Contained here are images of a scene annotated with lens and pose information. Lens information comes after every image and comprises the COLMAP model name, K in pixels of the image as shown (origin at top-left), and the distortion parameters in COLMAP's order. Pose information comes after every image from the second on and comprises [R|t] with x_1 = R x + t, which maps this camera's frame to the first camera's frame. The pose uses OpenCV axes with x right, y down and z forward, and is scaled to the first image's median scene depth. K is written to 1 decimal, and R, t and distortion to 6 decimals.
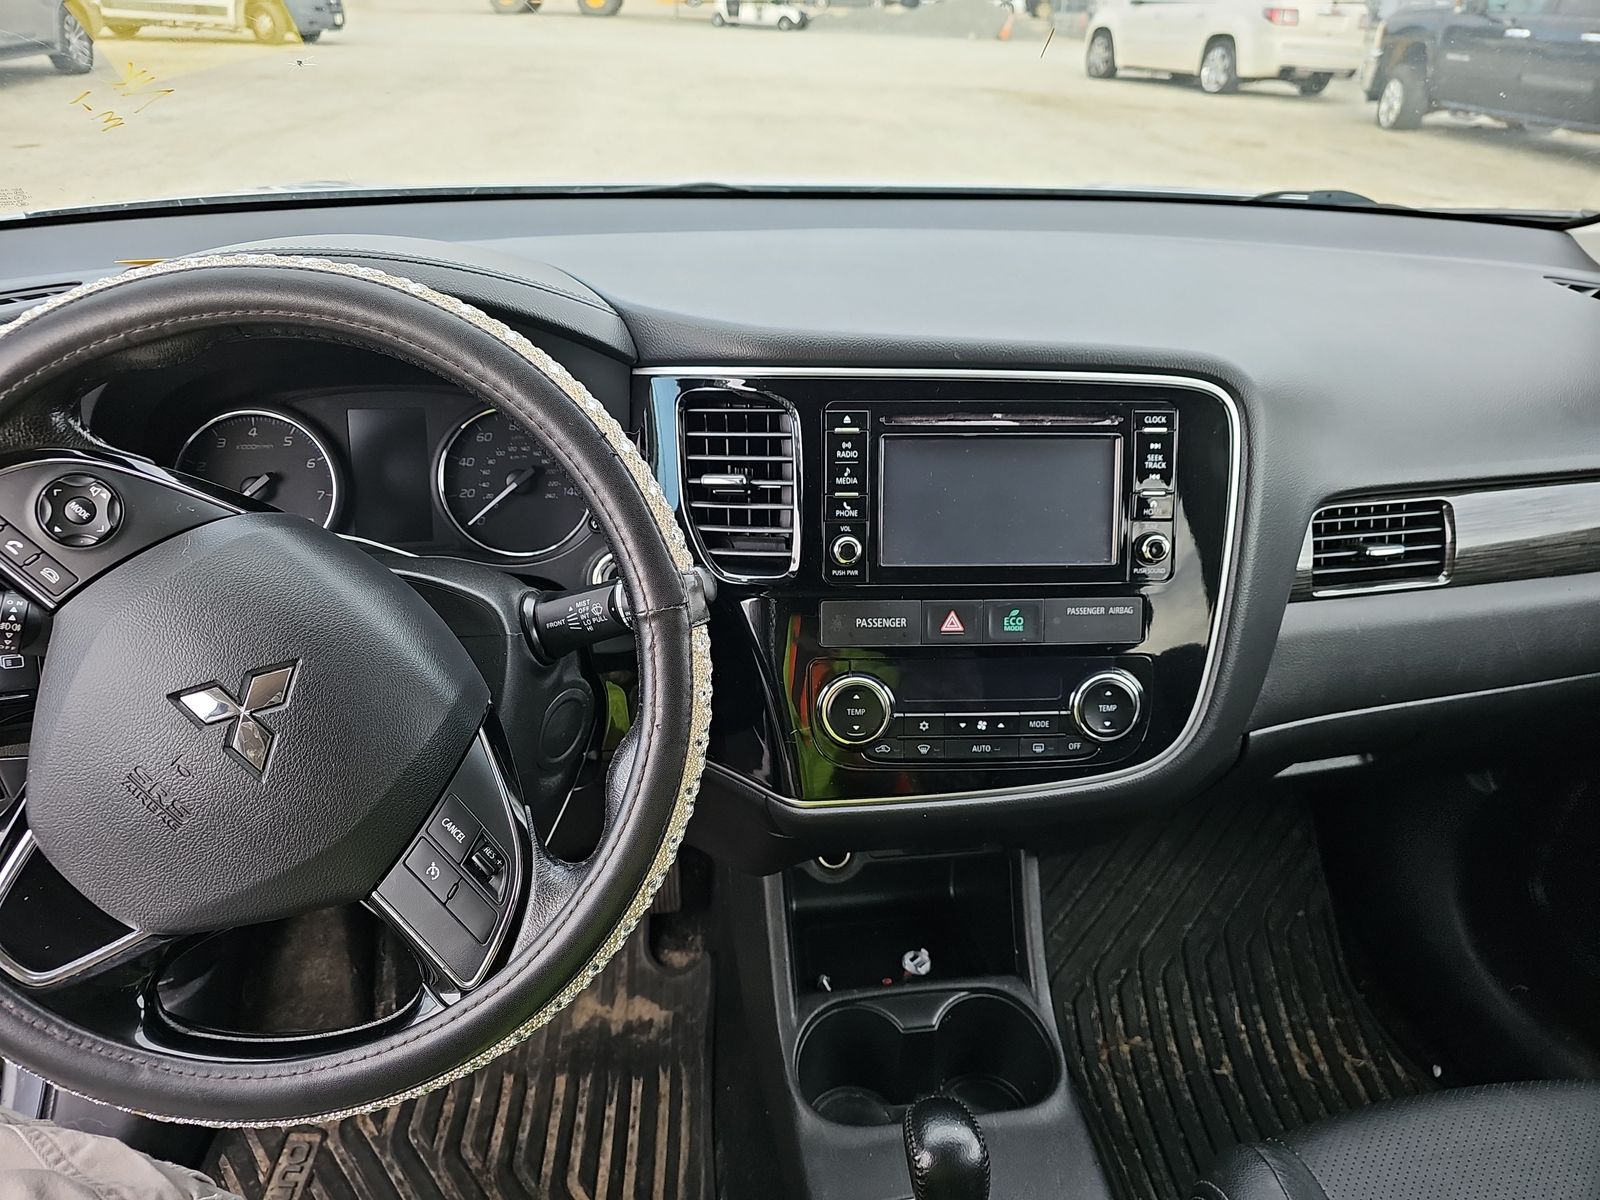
lens RADIAL K [[1072.4, 0, 803.6], [0, 1072.4, 584.7], [0, 0, 1]] dist [0.045874, -0.041478]
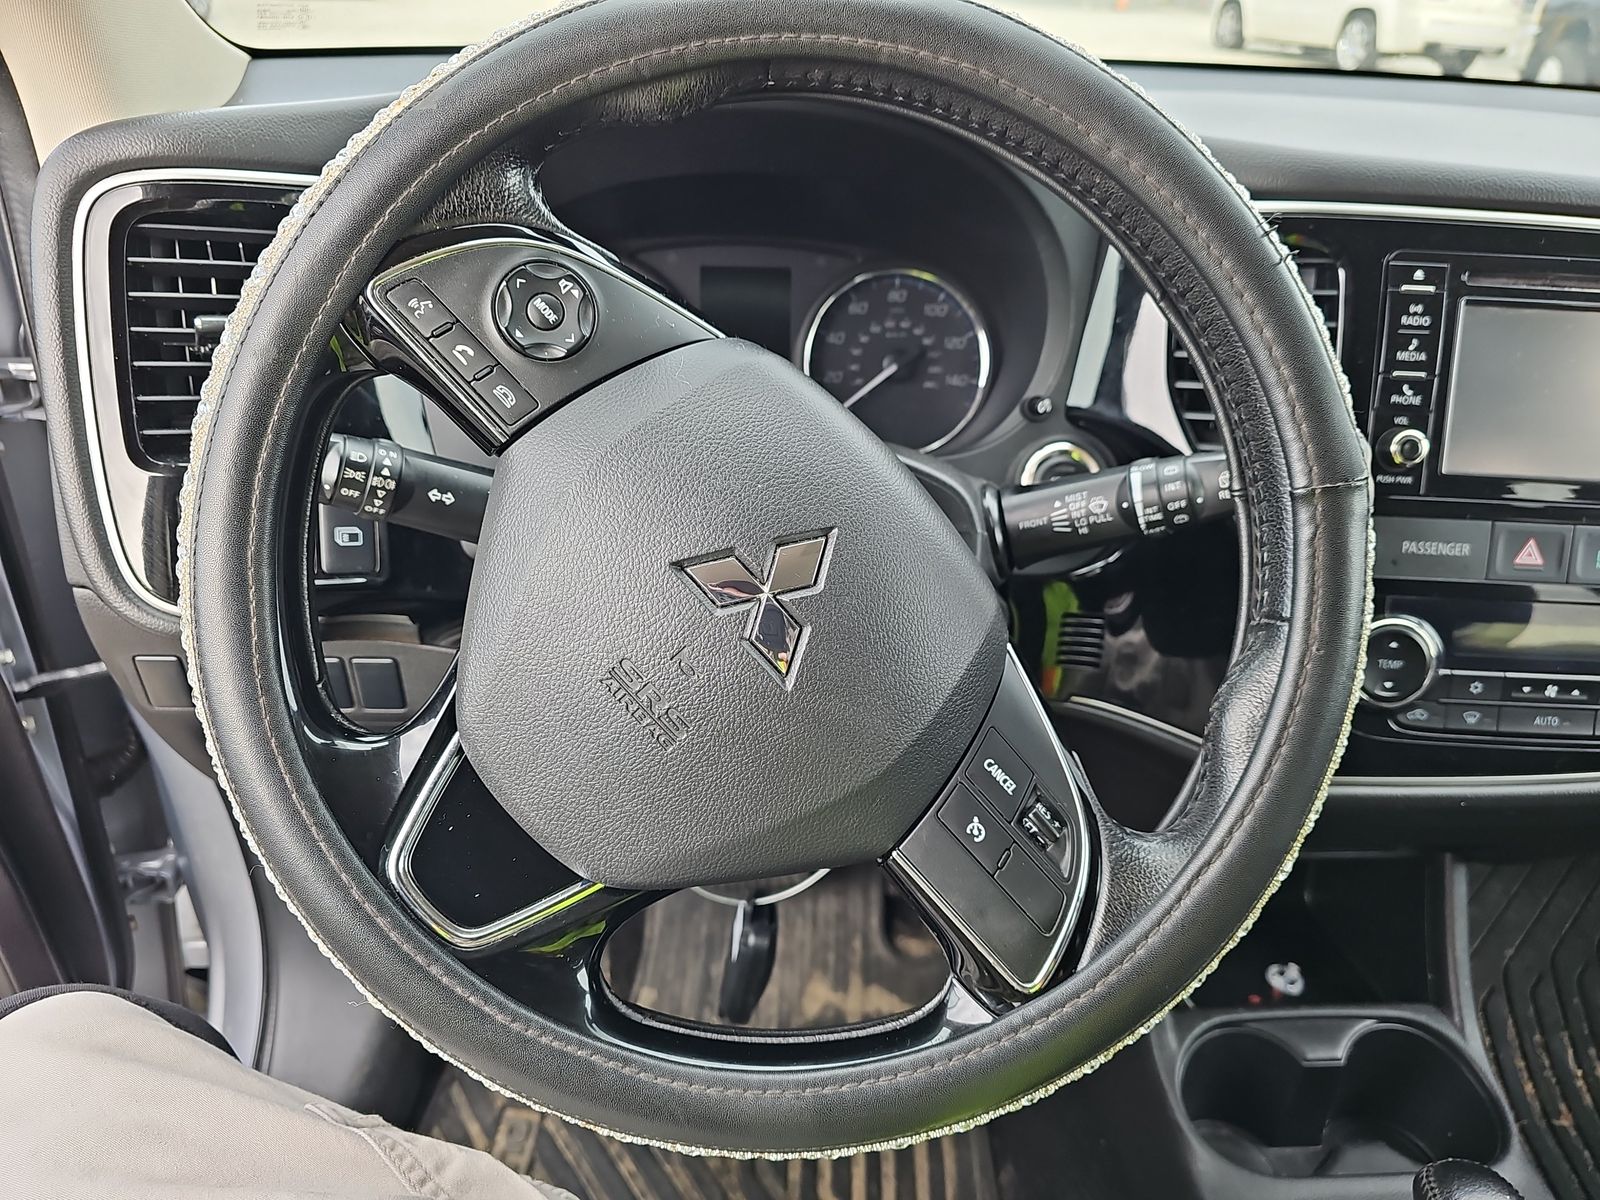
lens RADIAL K [[1072.4, 0, 795.1], [0, 1072.4, 591.7], [0, 0, 1]] dist [0.045874, -0.041478]
pose [[0.997170, 0.053153, -0.053166, -0.336220], [-0.052024, 0.998395, 0.022396, 0.072555], [0.054271, -0.019567, 0.998335, 0.205674]]
